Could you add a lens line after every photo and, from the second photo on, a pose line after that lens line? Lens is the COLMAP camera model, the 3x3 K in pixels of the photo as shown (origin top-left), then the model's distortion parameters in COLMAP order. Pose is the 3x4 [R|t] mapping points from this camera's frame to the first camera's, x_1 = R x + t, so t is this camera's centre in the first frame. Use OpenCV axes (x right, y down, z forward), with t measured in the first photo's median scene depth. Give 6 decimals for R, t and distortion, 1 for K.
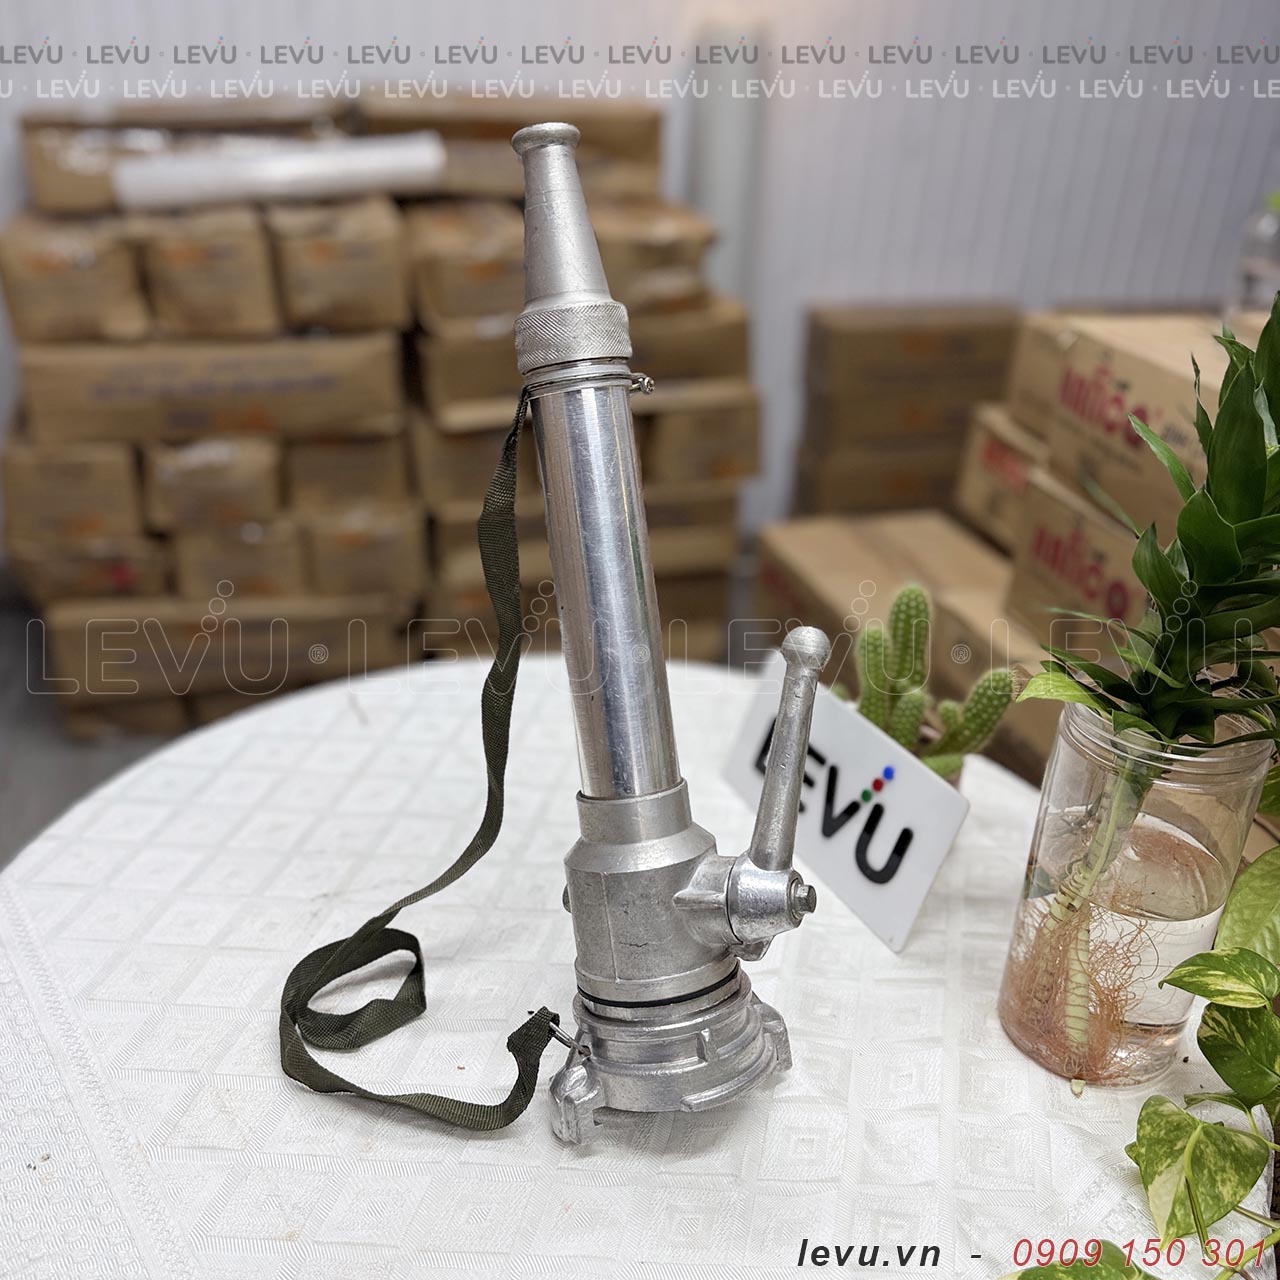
lens RADIAL K [[1363.0, 0, 640.0], [0, 1363.0, 640.0], [0, 0, 1]] dist [0.063340, -0.034686]
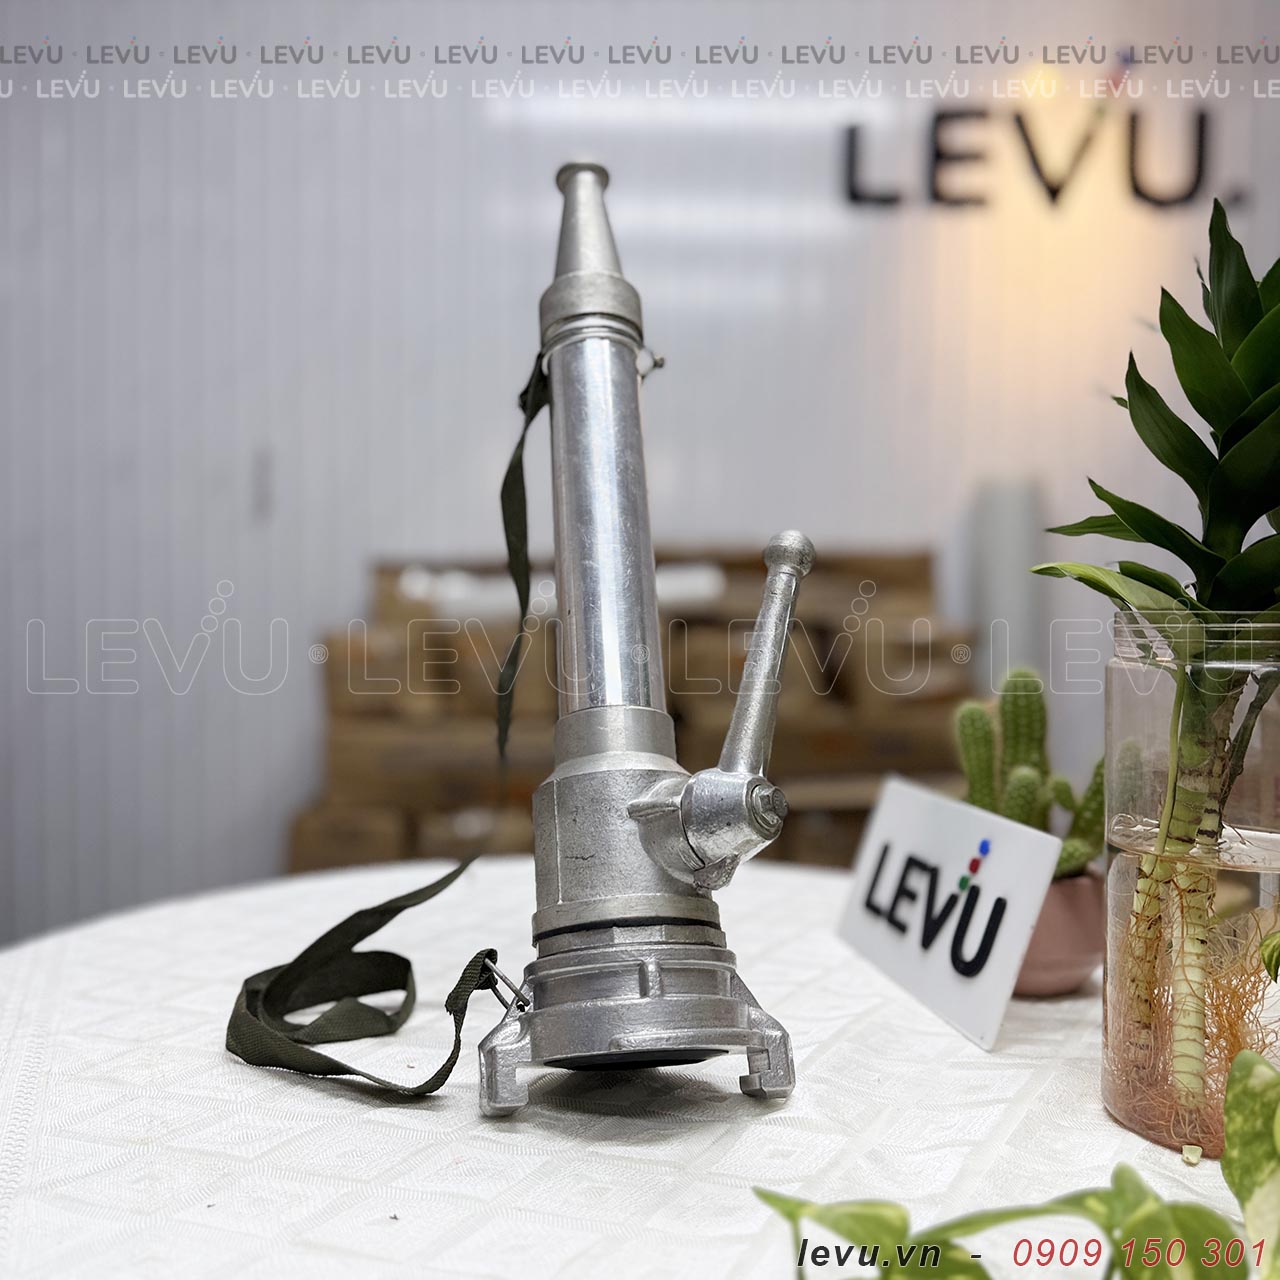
lens RADIAL K [[1381.5, 0, 613.7], [0, 1381.5, 615.0], [0, 0, 1]] dist [0.017732, 0.028276]
pose [[0.955637, -0.032664, -0.292732, 0.253816], [-0.103050, 0.893949, -0.436161, 0.424718], [0.275934, 0.446978, 0.850924, 0.172072]]
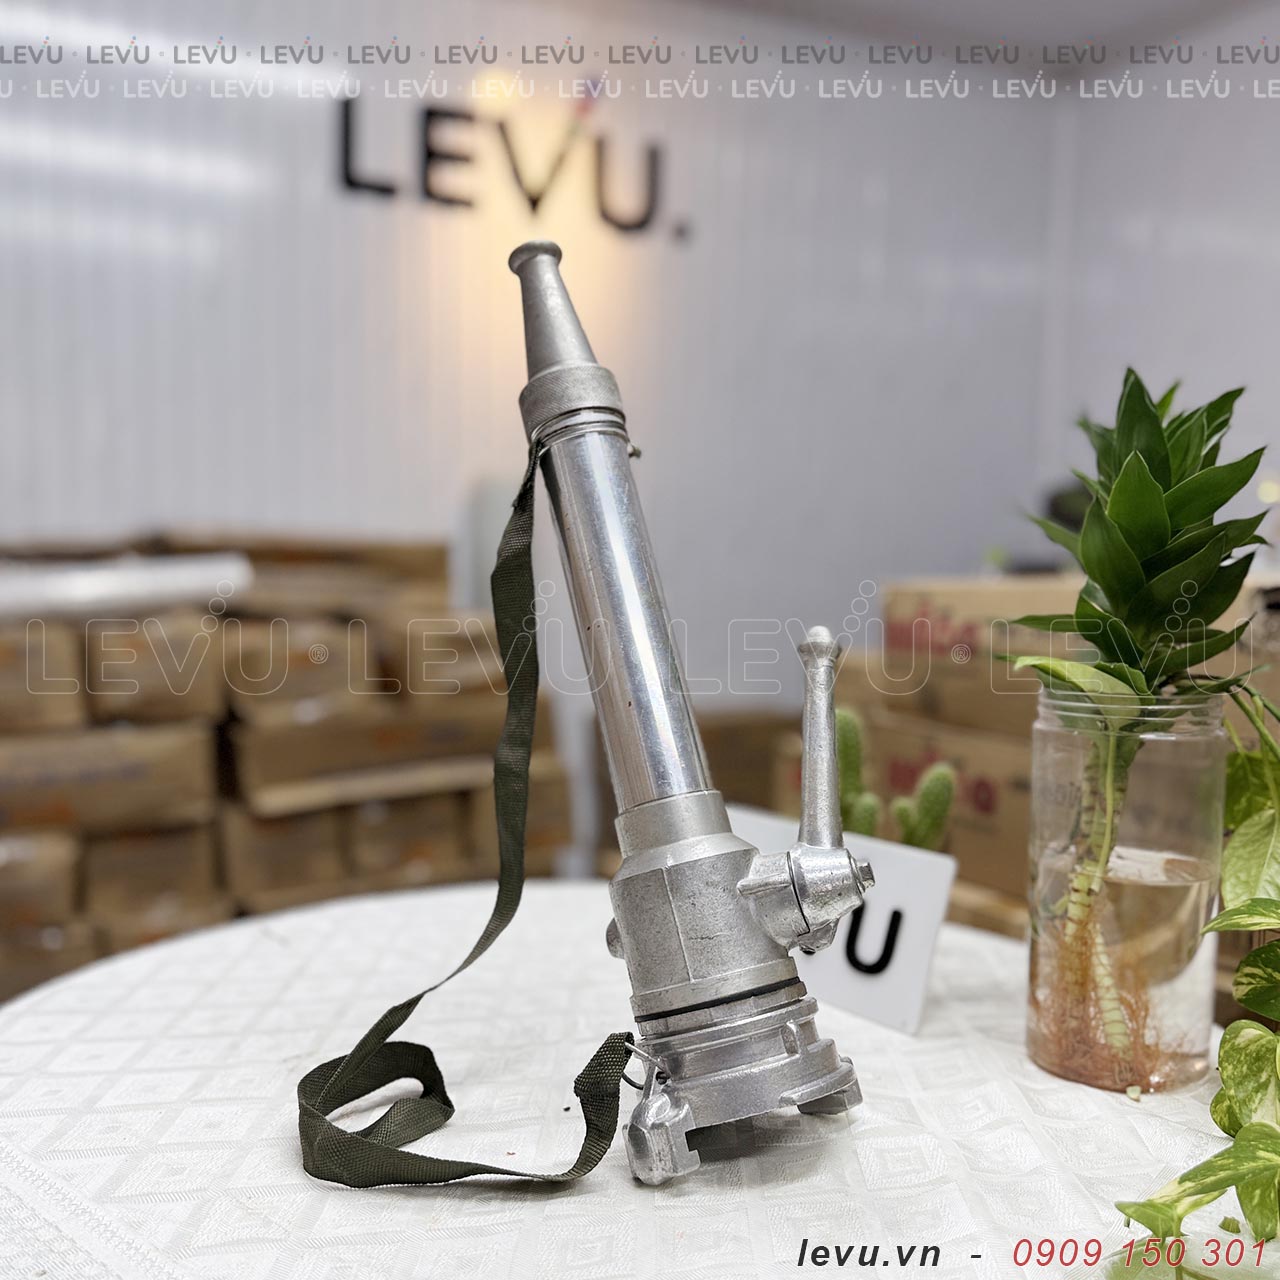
lens RADIAL K [[1359.9, 0, 640.0], [0, 1359.9, 640.0], [0, 0, 1]] dist [0.009010, 0.039955]
pose [[0.973856, -0.051512, 0.221248, -0.226870], [0.133370, 0.918075, -0.373297, 0.347016], [-0.183893, 0.393046, 0.900943, 0.062009]]
